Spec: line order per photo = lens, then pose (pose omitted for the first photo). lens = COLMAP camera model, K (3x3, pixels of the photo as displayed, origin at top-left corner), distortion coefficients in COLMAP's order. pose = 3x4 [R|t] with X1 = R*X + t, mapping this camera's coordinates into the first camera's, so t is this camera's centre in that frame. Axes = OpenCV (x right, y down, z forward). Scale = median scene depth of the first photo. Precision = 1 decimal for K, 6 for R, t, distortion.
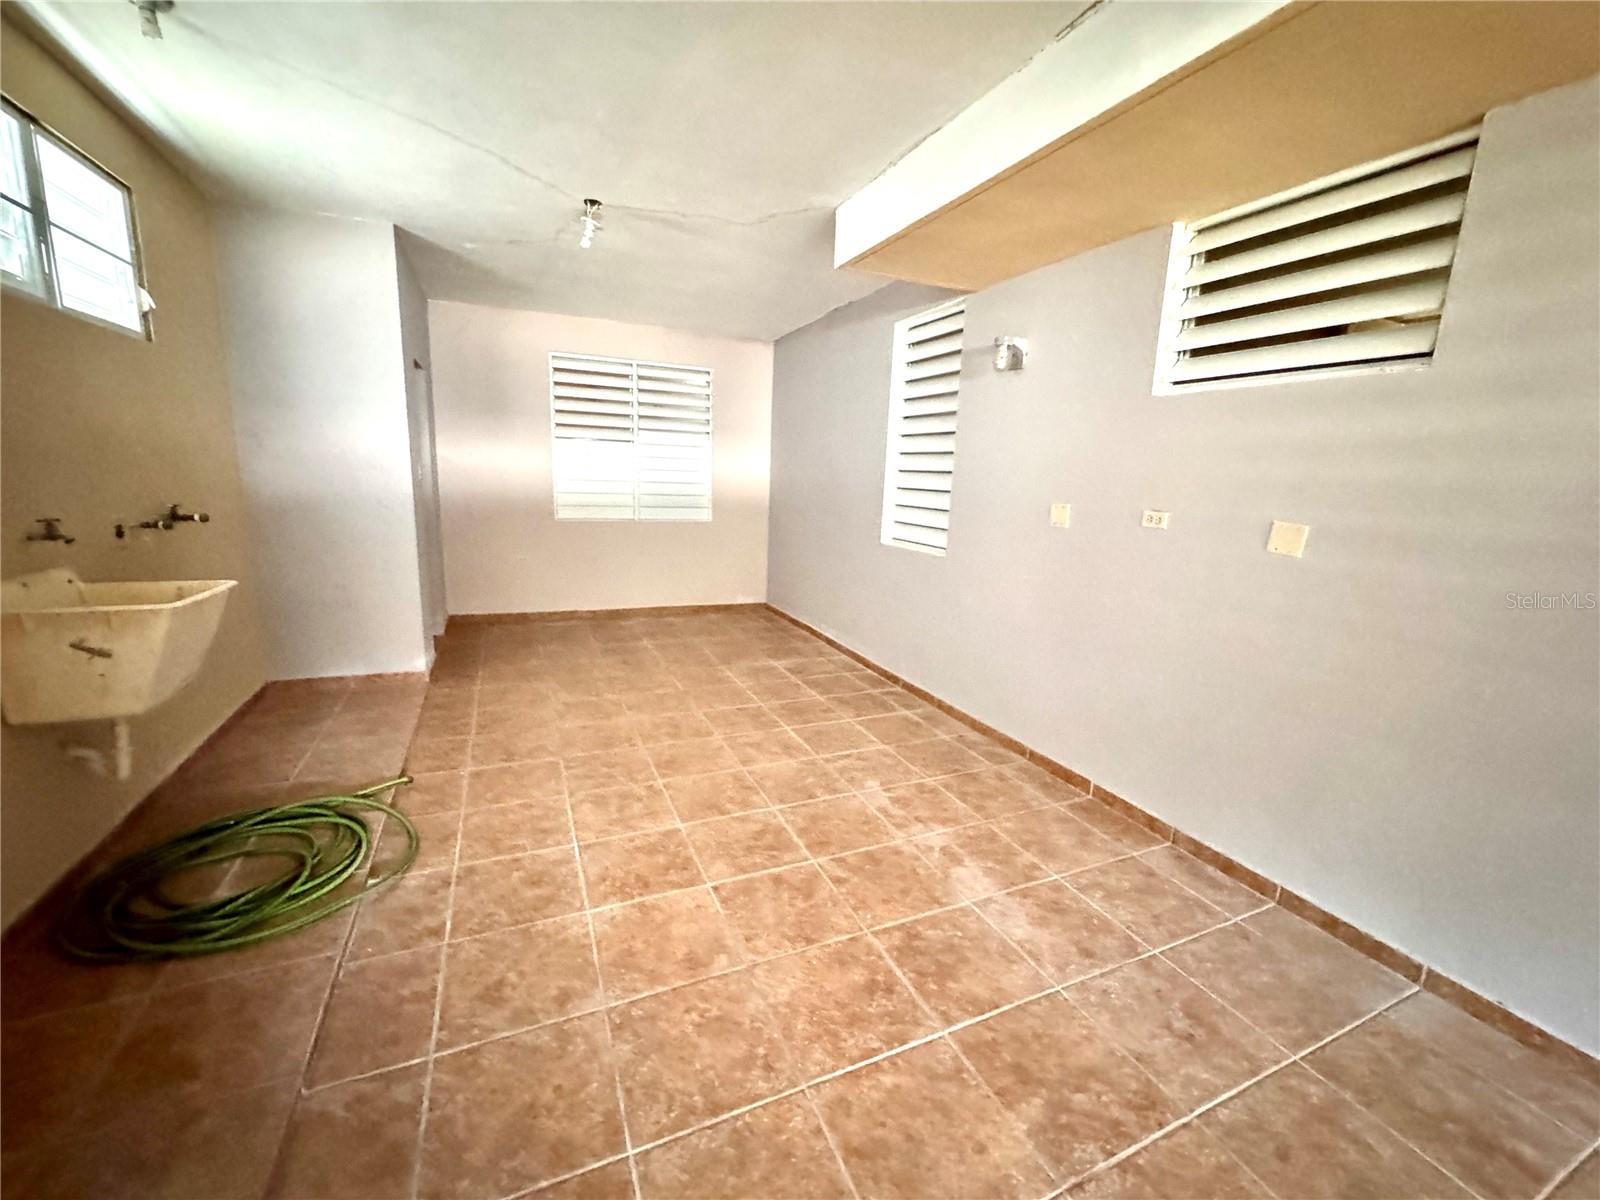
lens RADIAL K [[640.3, 0, 798.8], [0, 640.3, 597.8], [0, 0, 1]] dist [-0.002629, 0.000837]
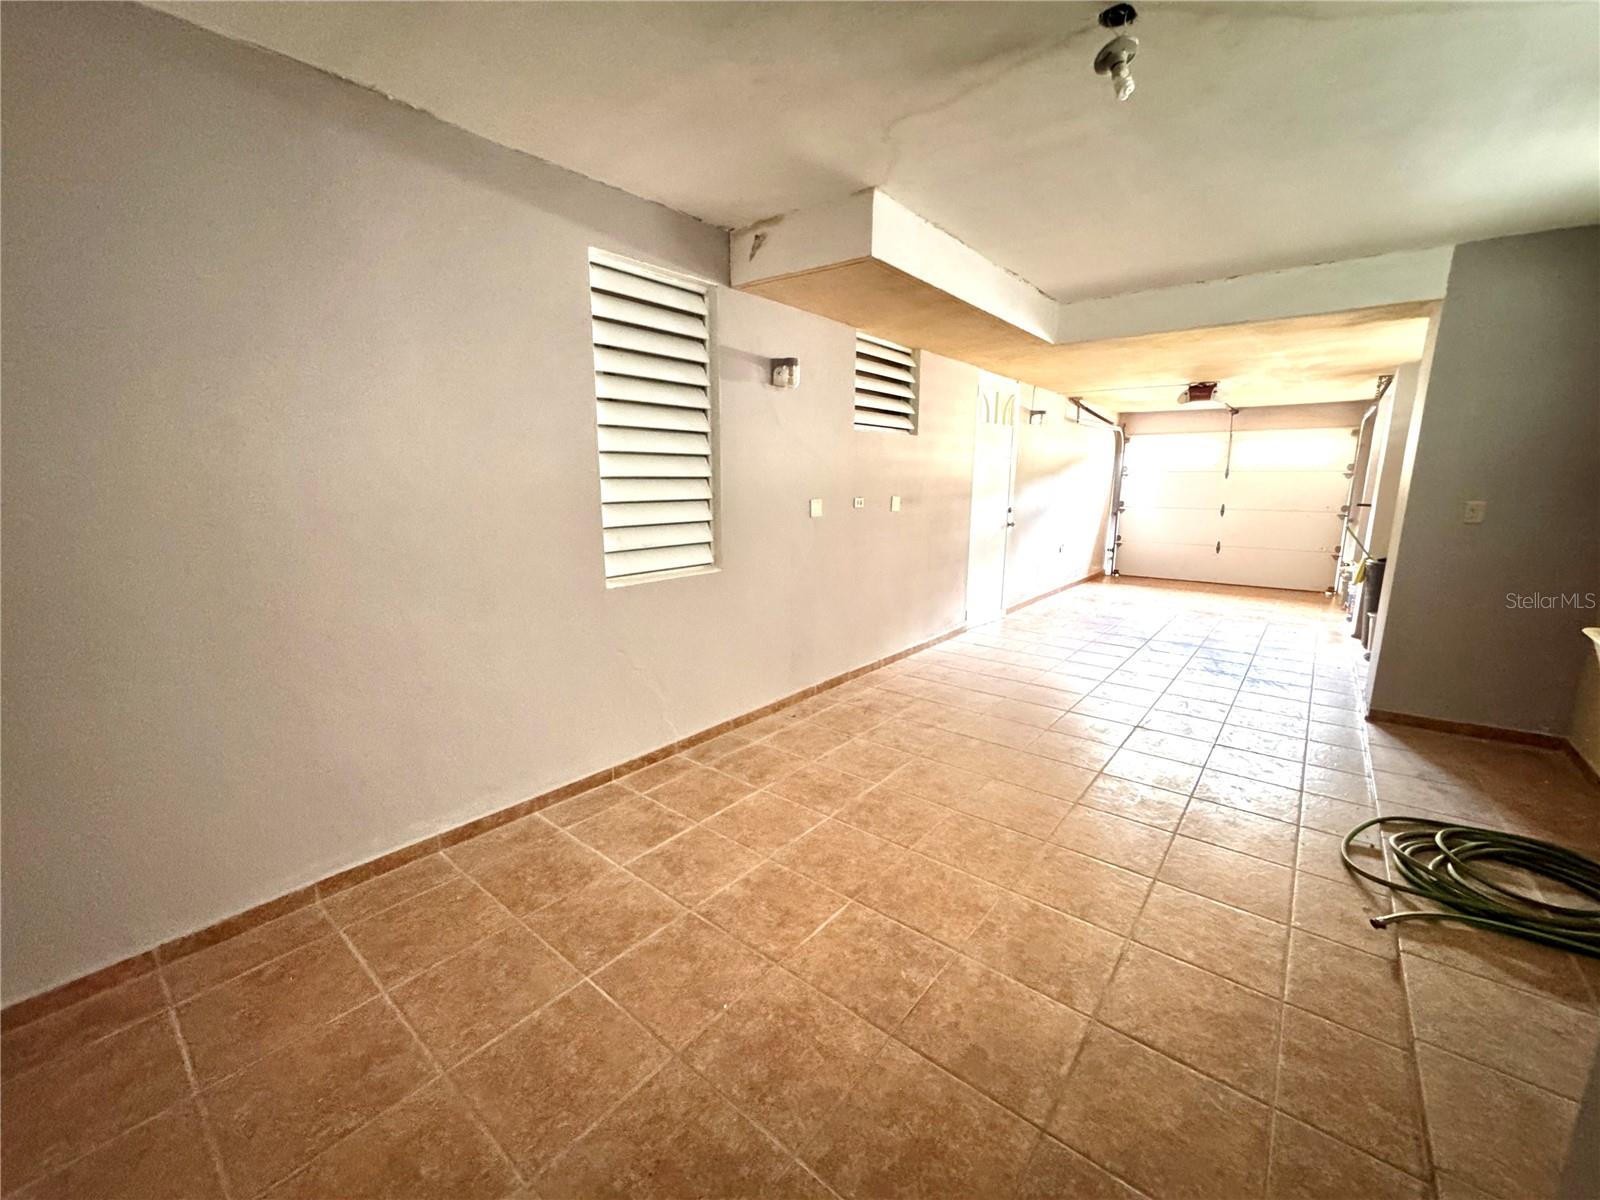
lens RADIAL K [[640.3, 0, 797.6], [0, 640.3, 597.0], [0, 0, 1]] dist [-0.002629, 0.000837]
pose [[-0.446531, -0.209232, 0.869961, -0.625879], [0.147759, 0.941683, 0.302324, -0.291283], [-0.882484, 0.263542, -0.389575, 1.279079]]
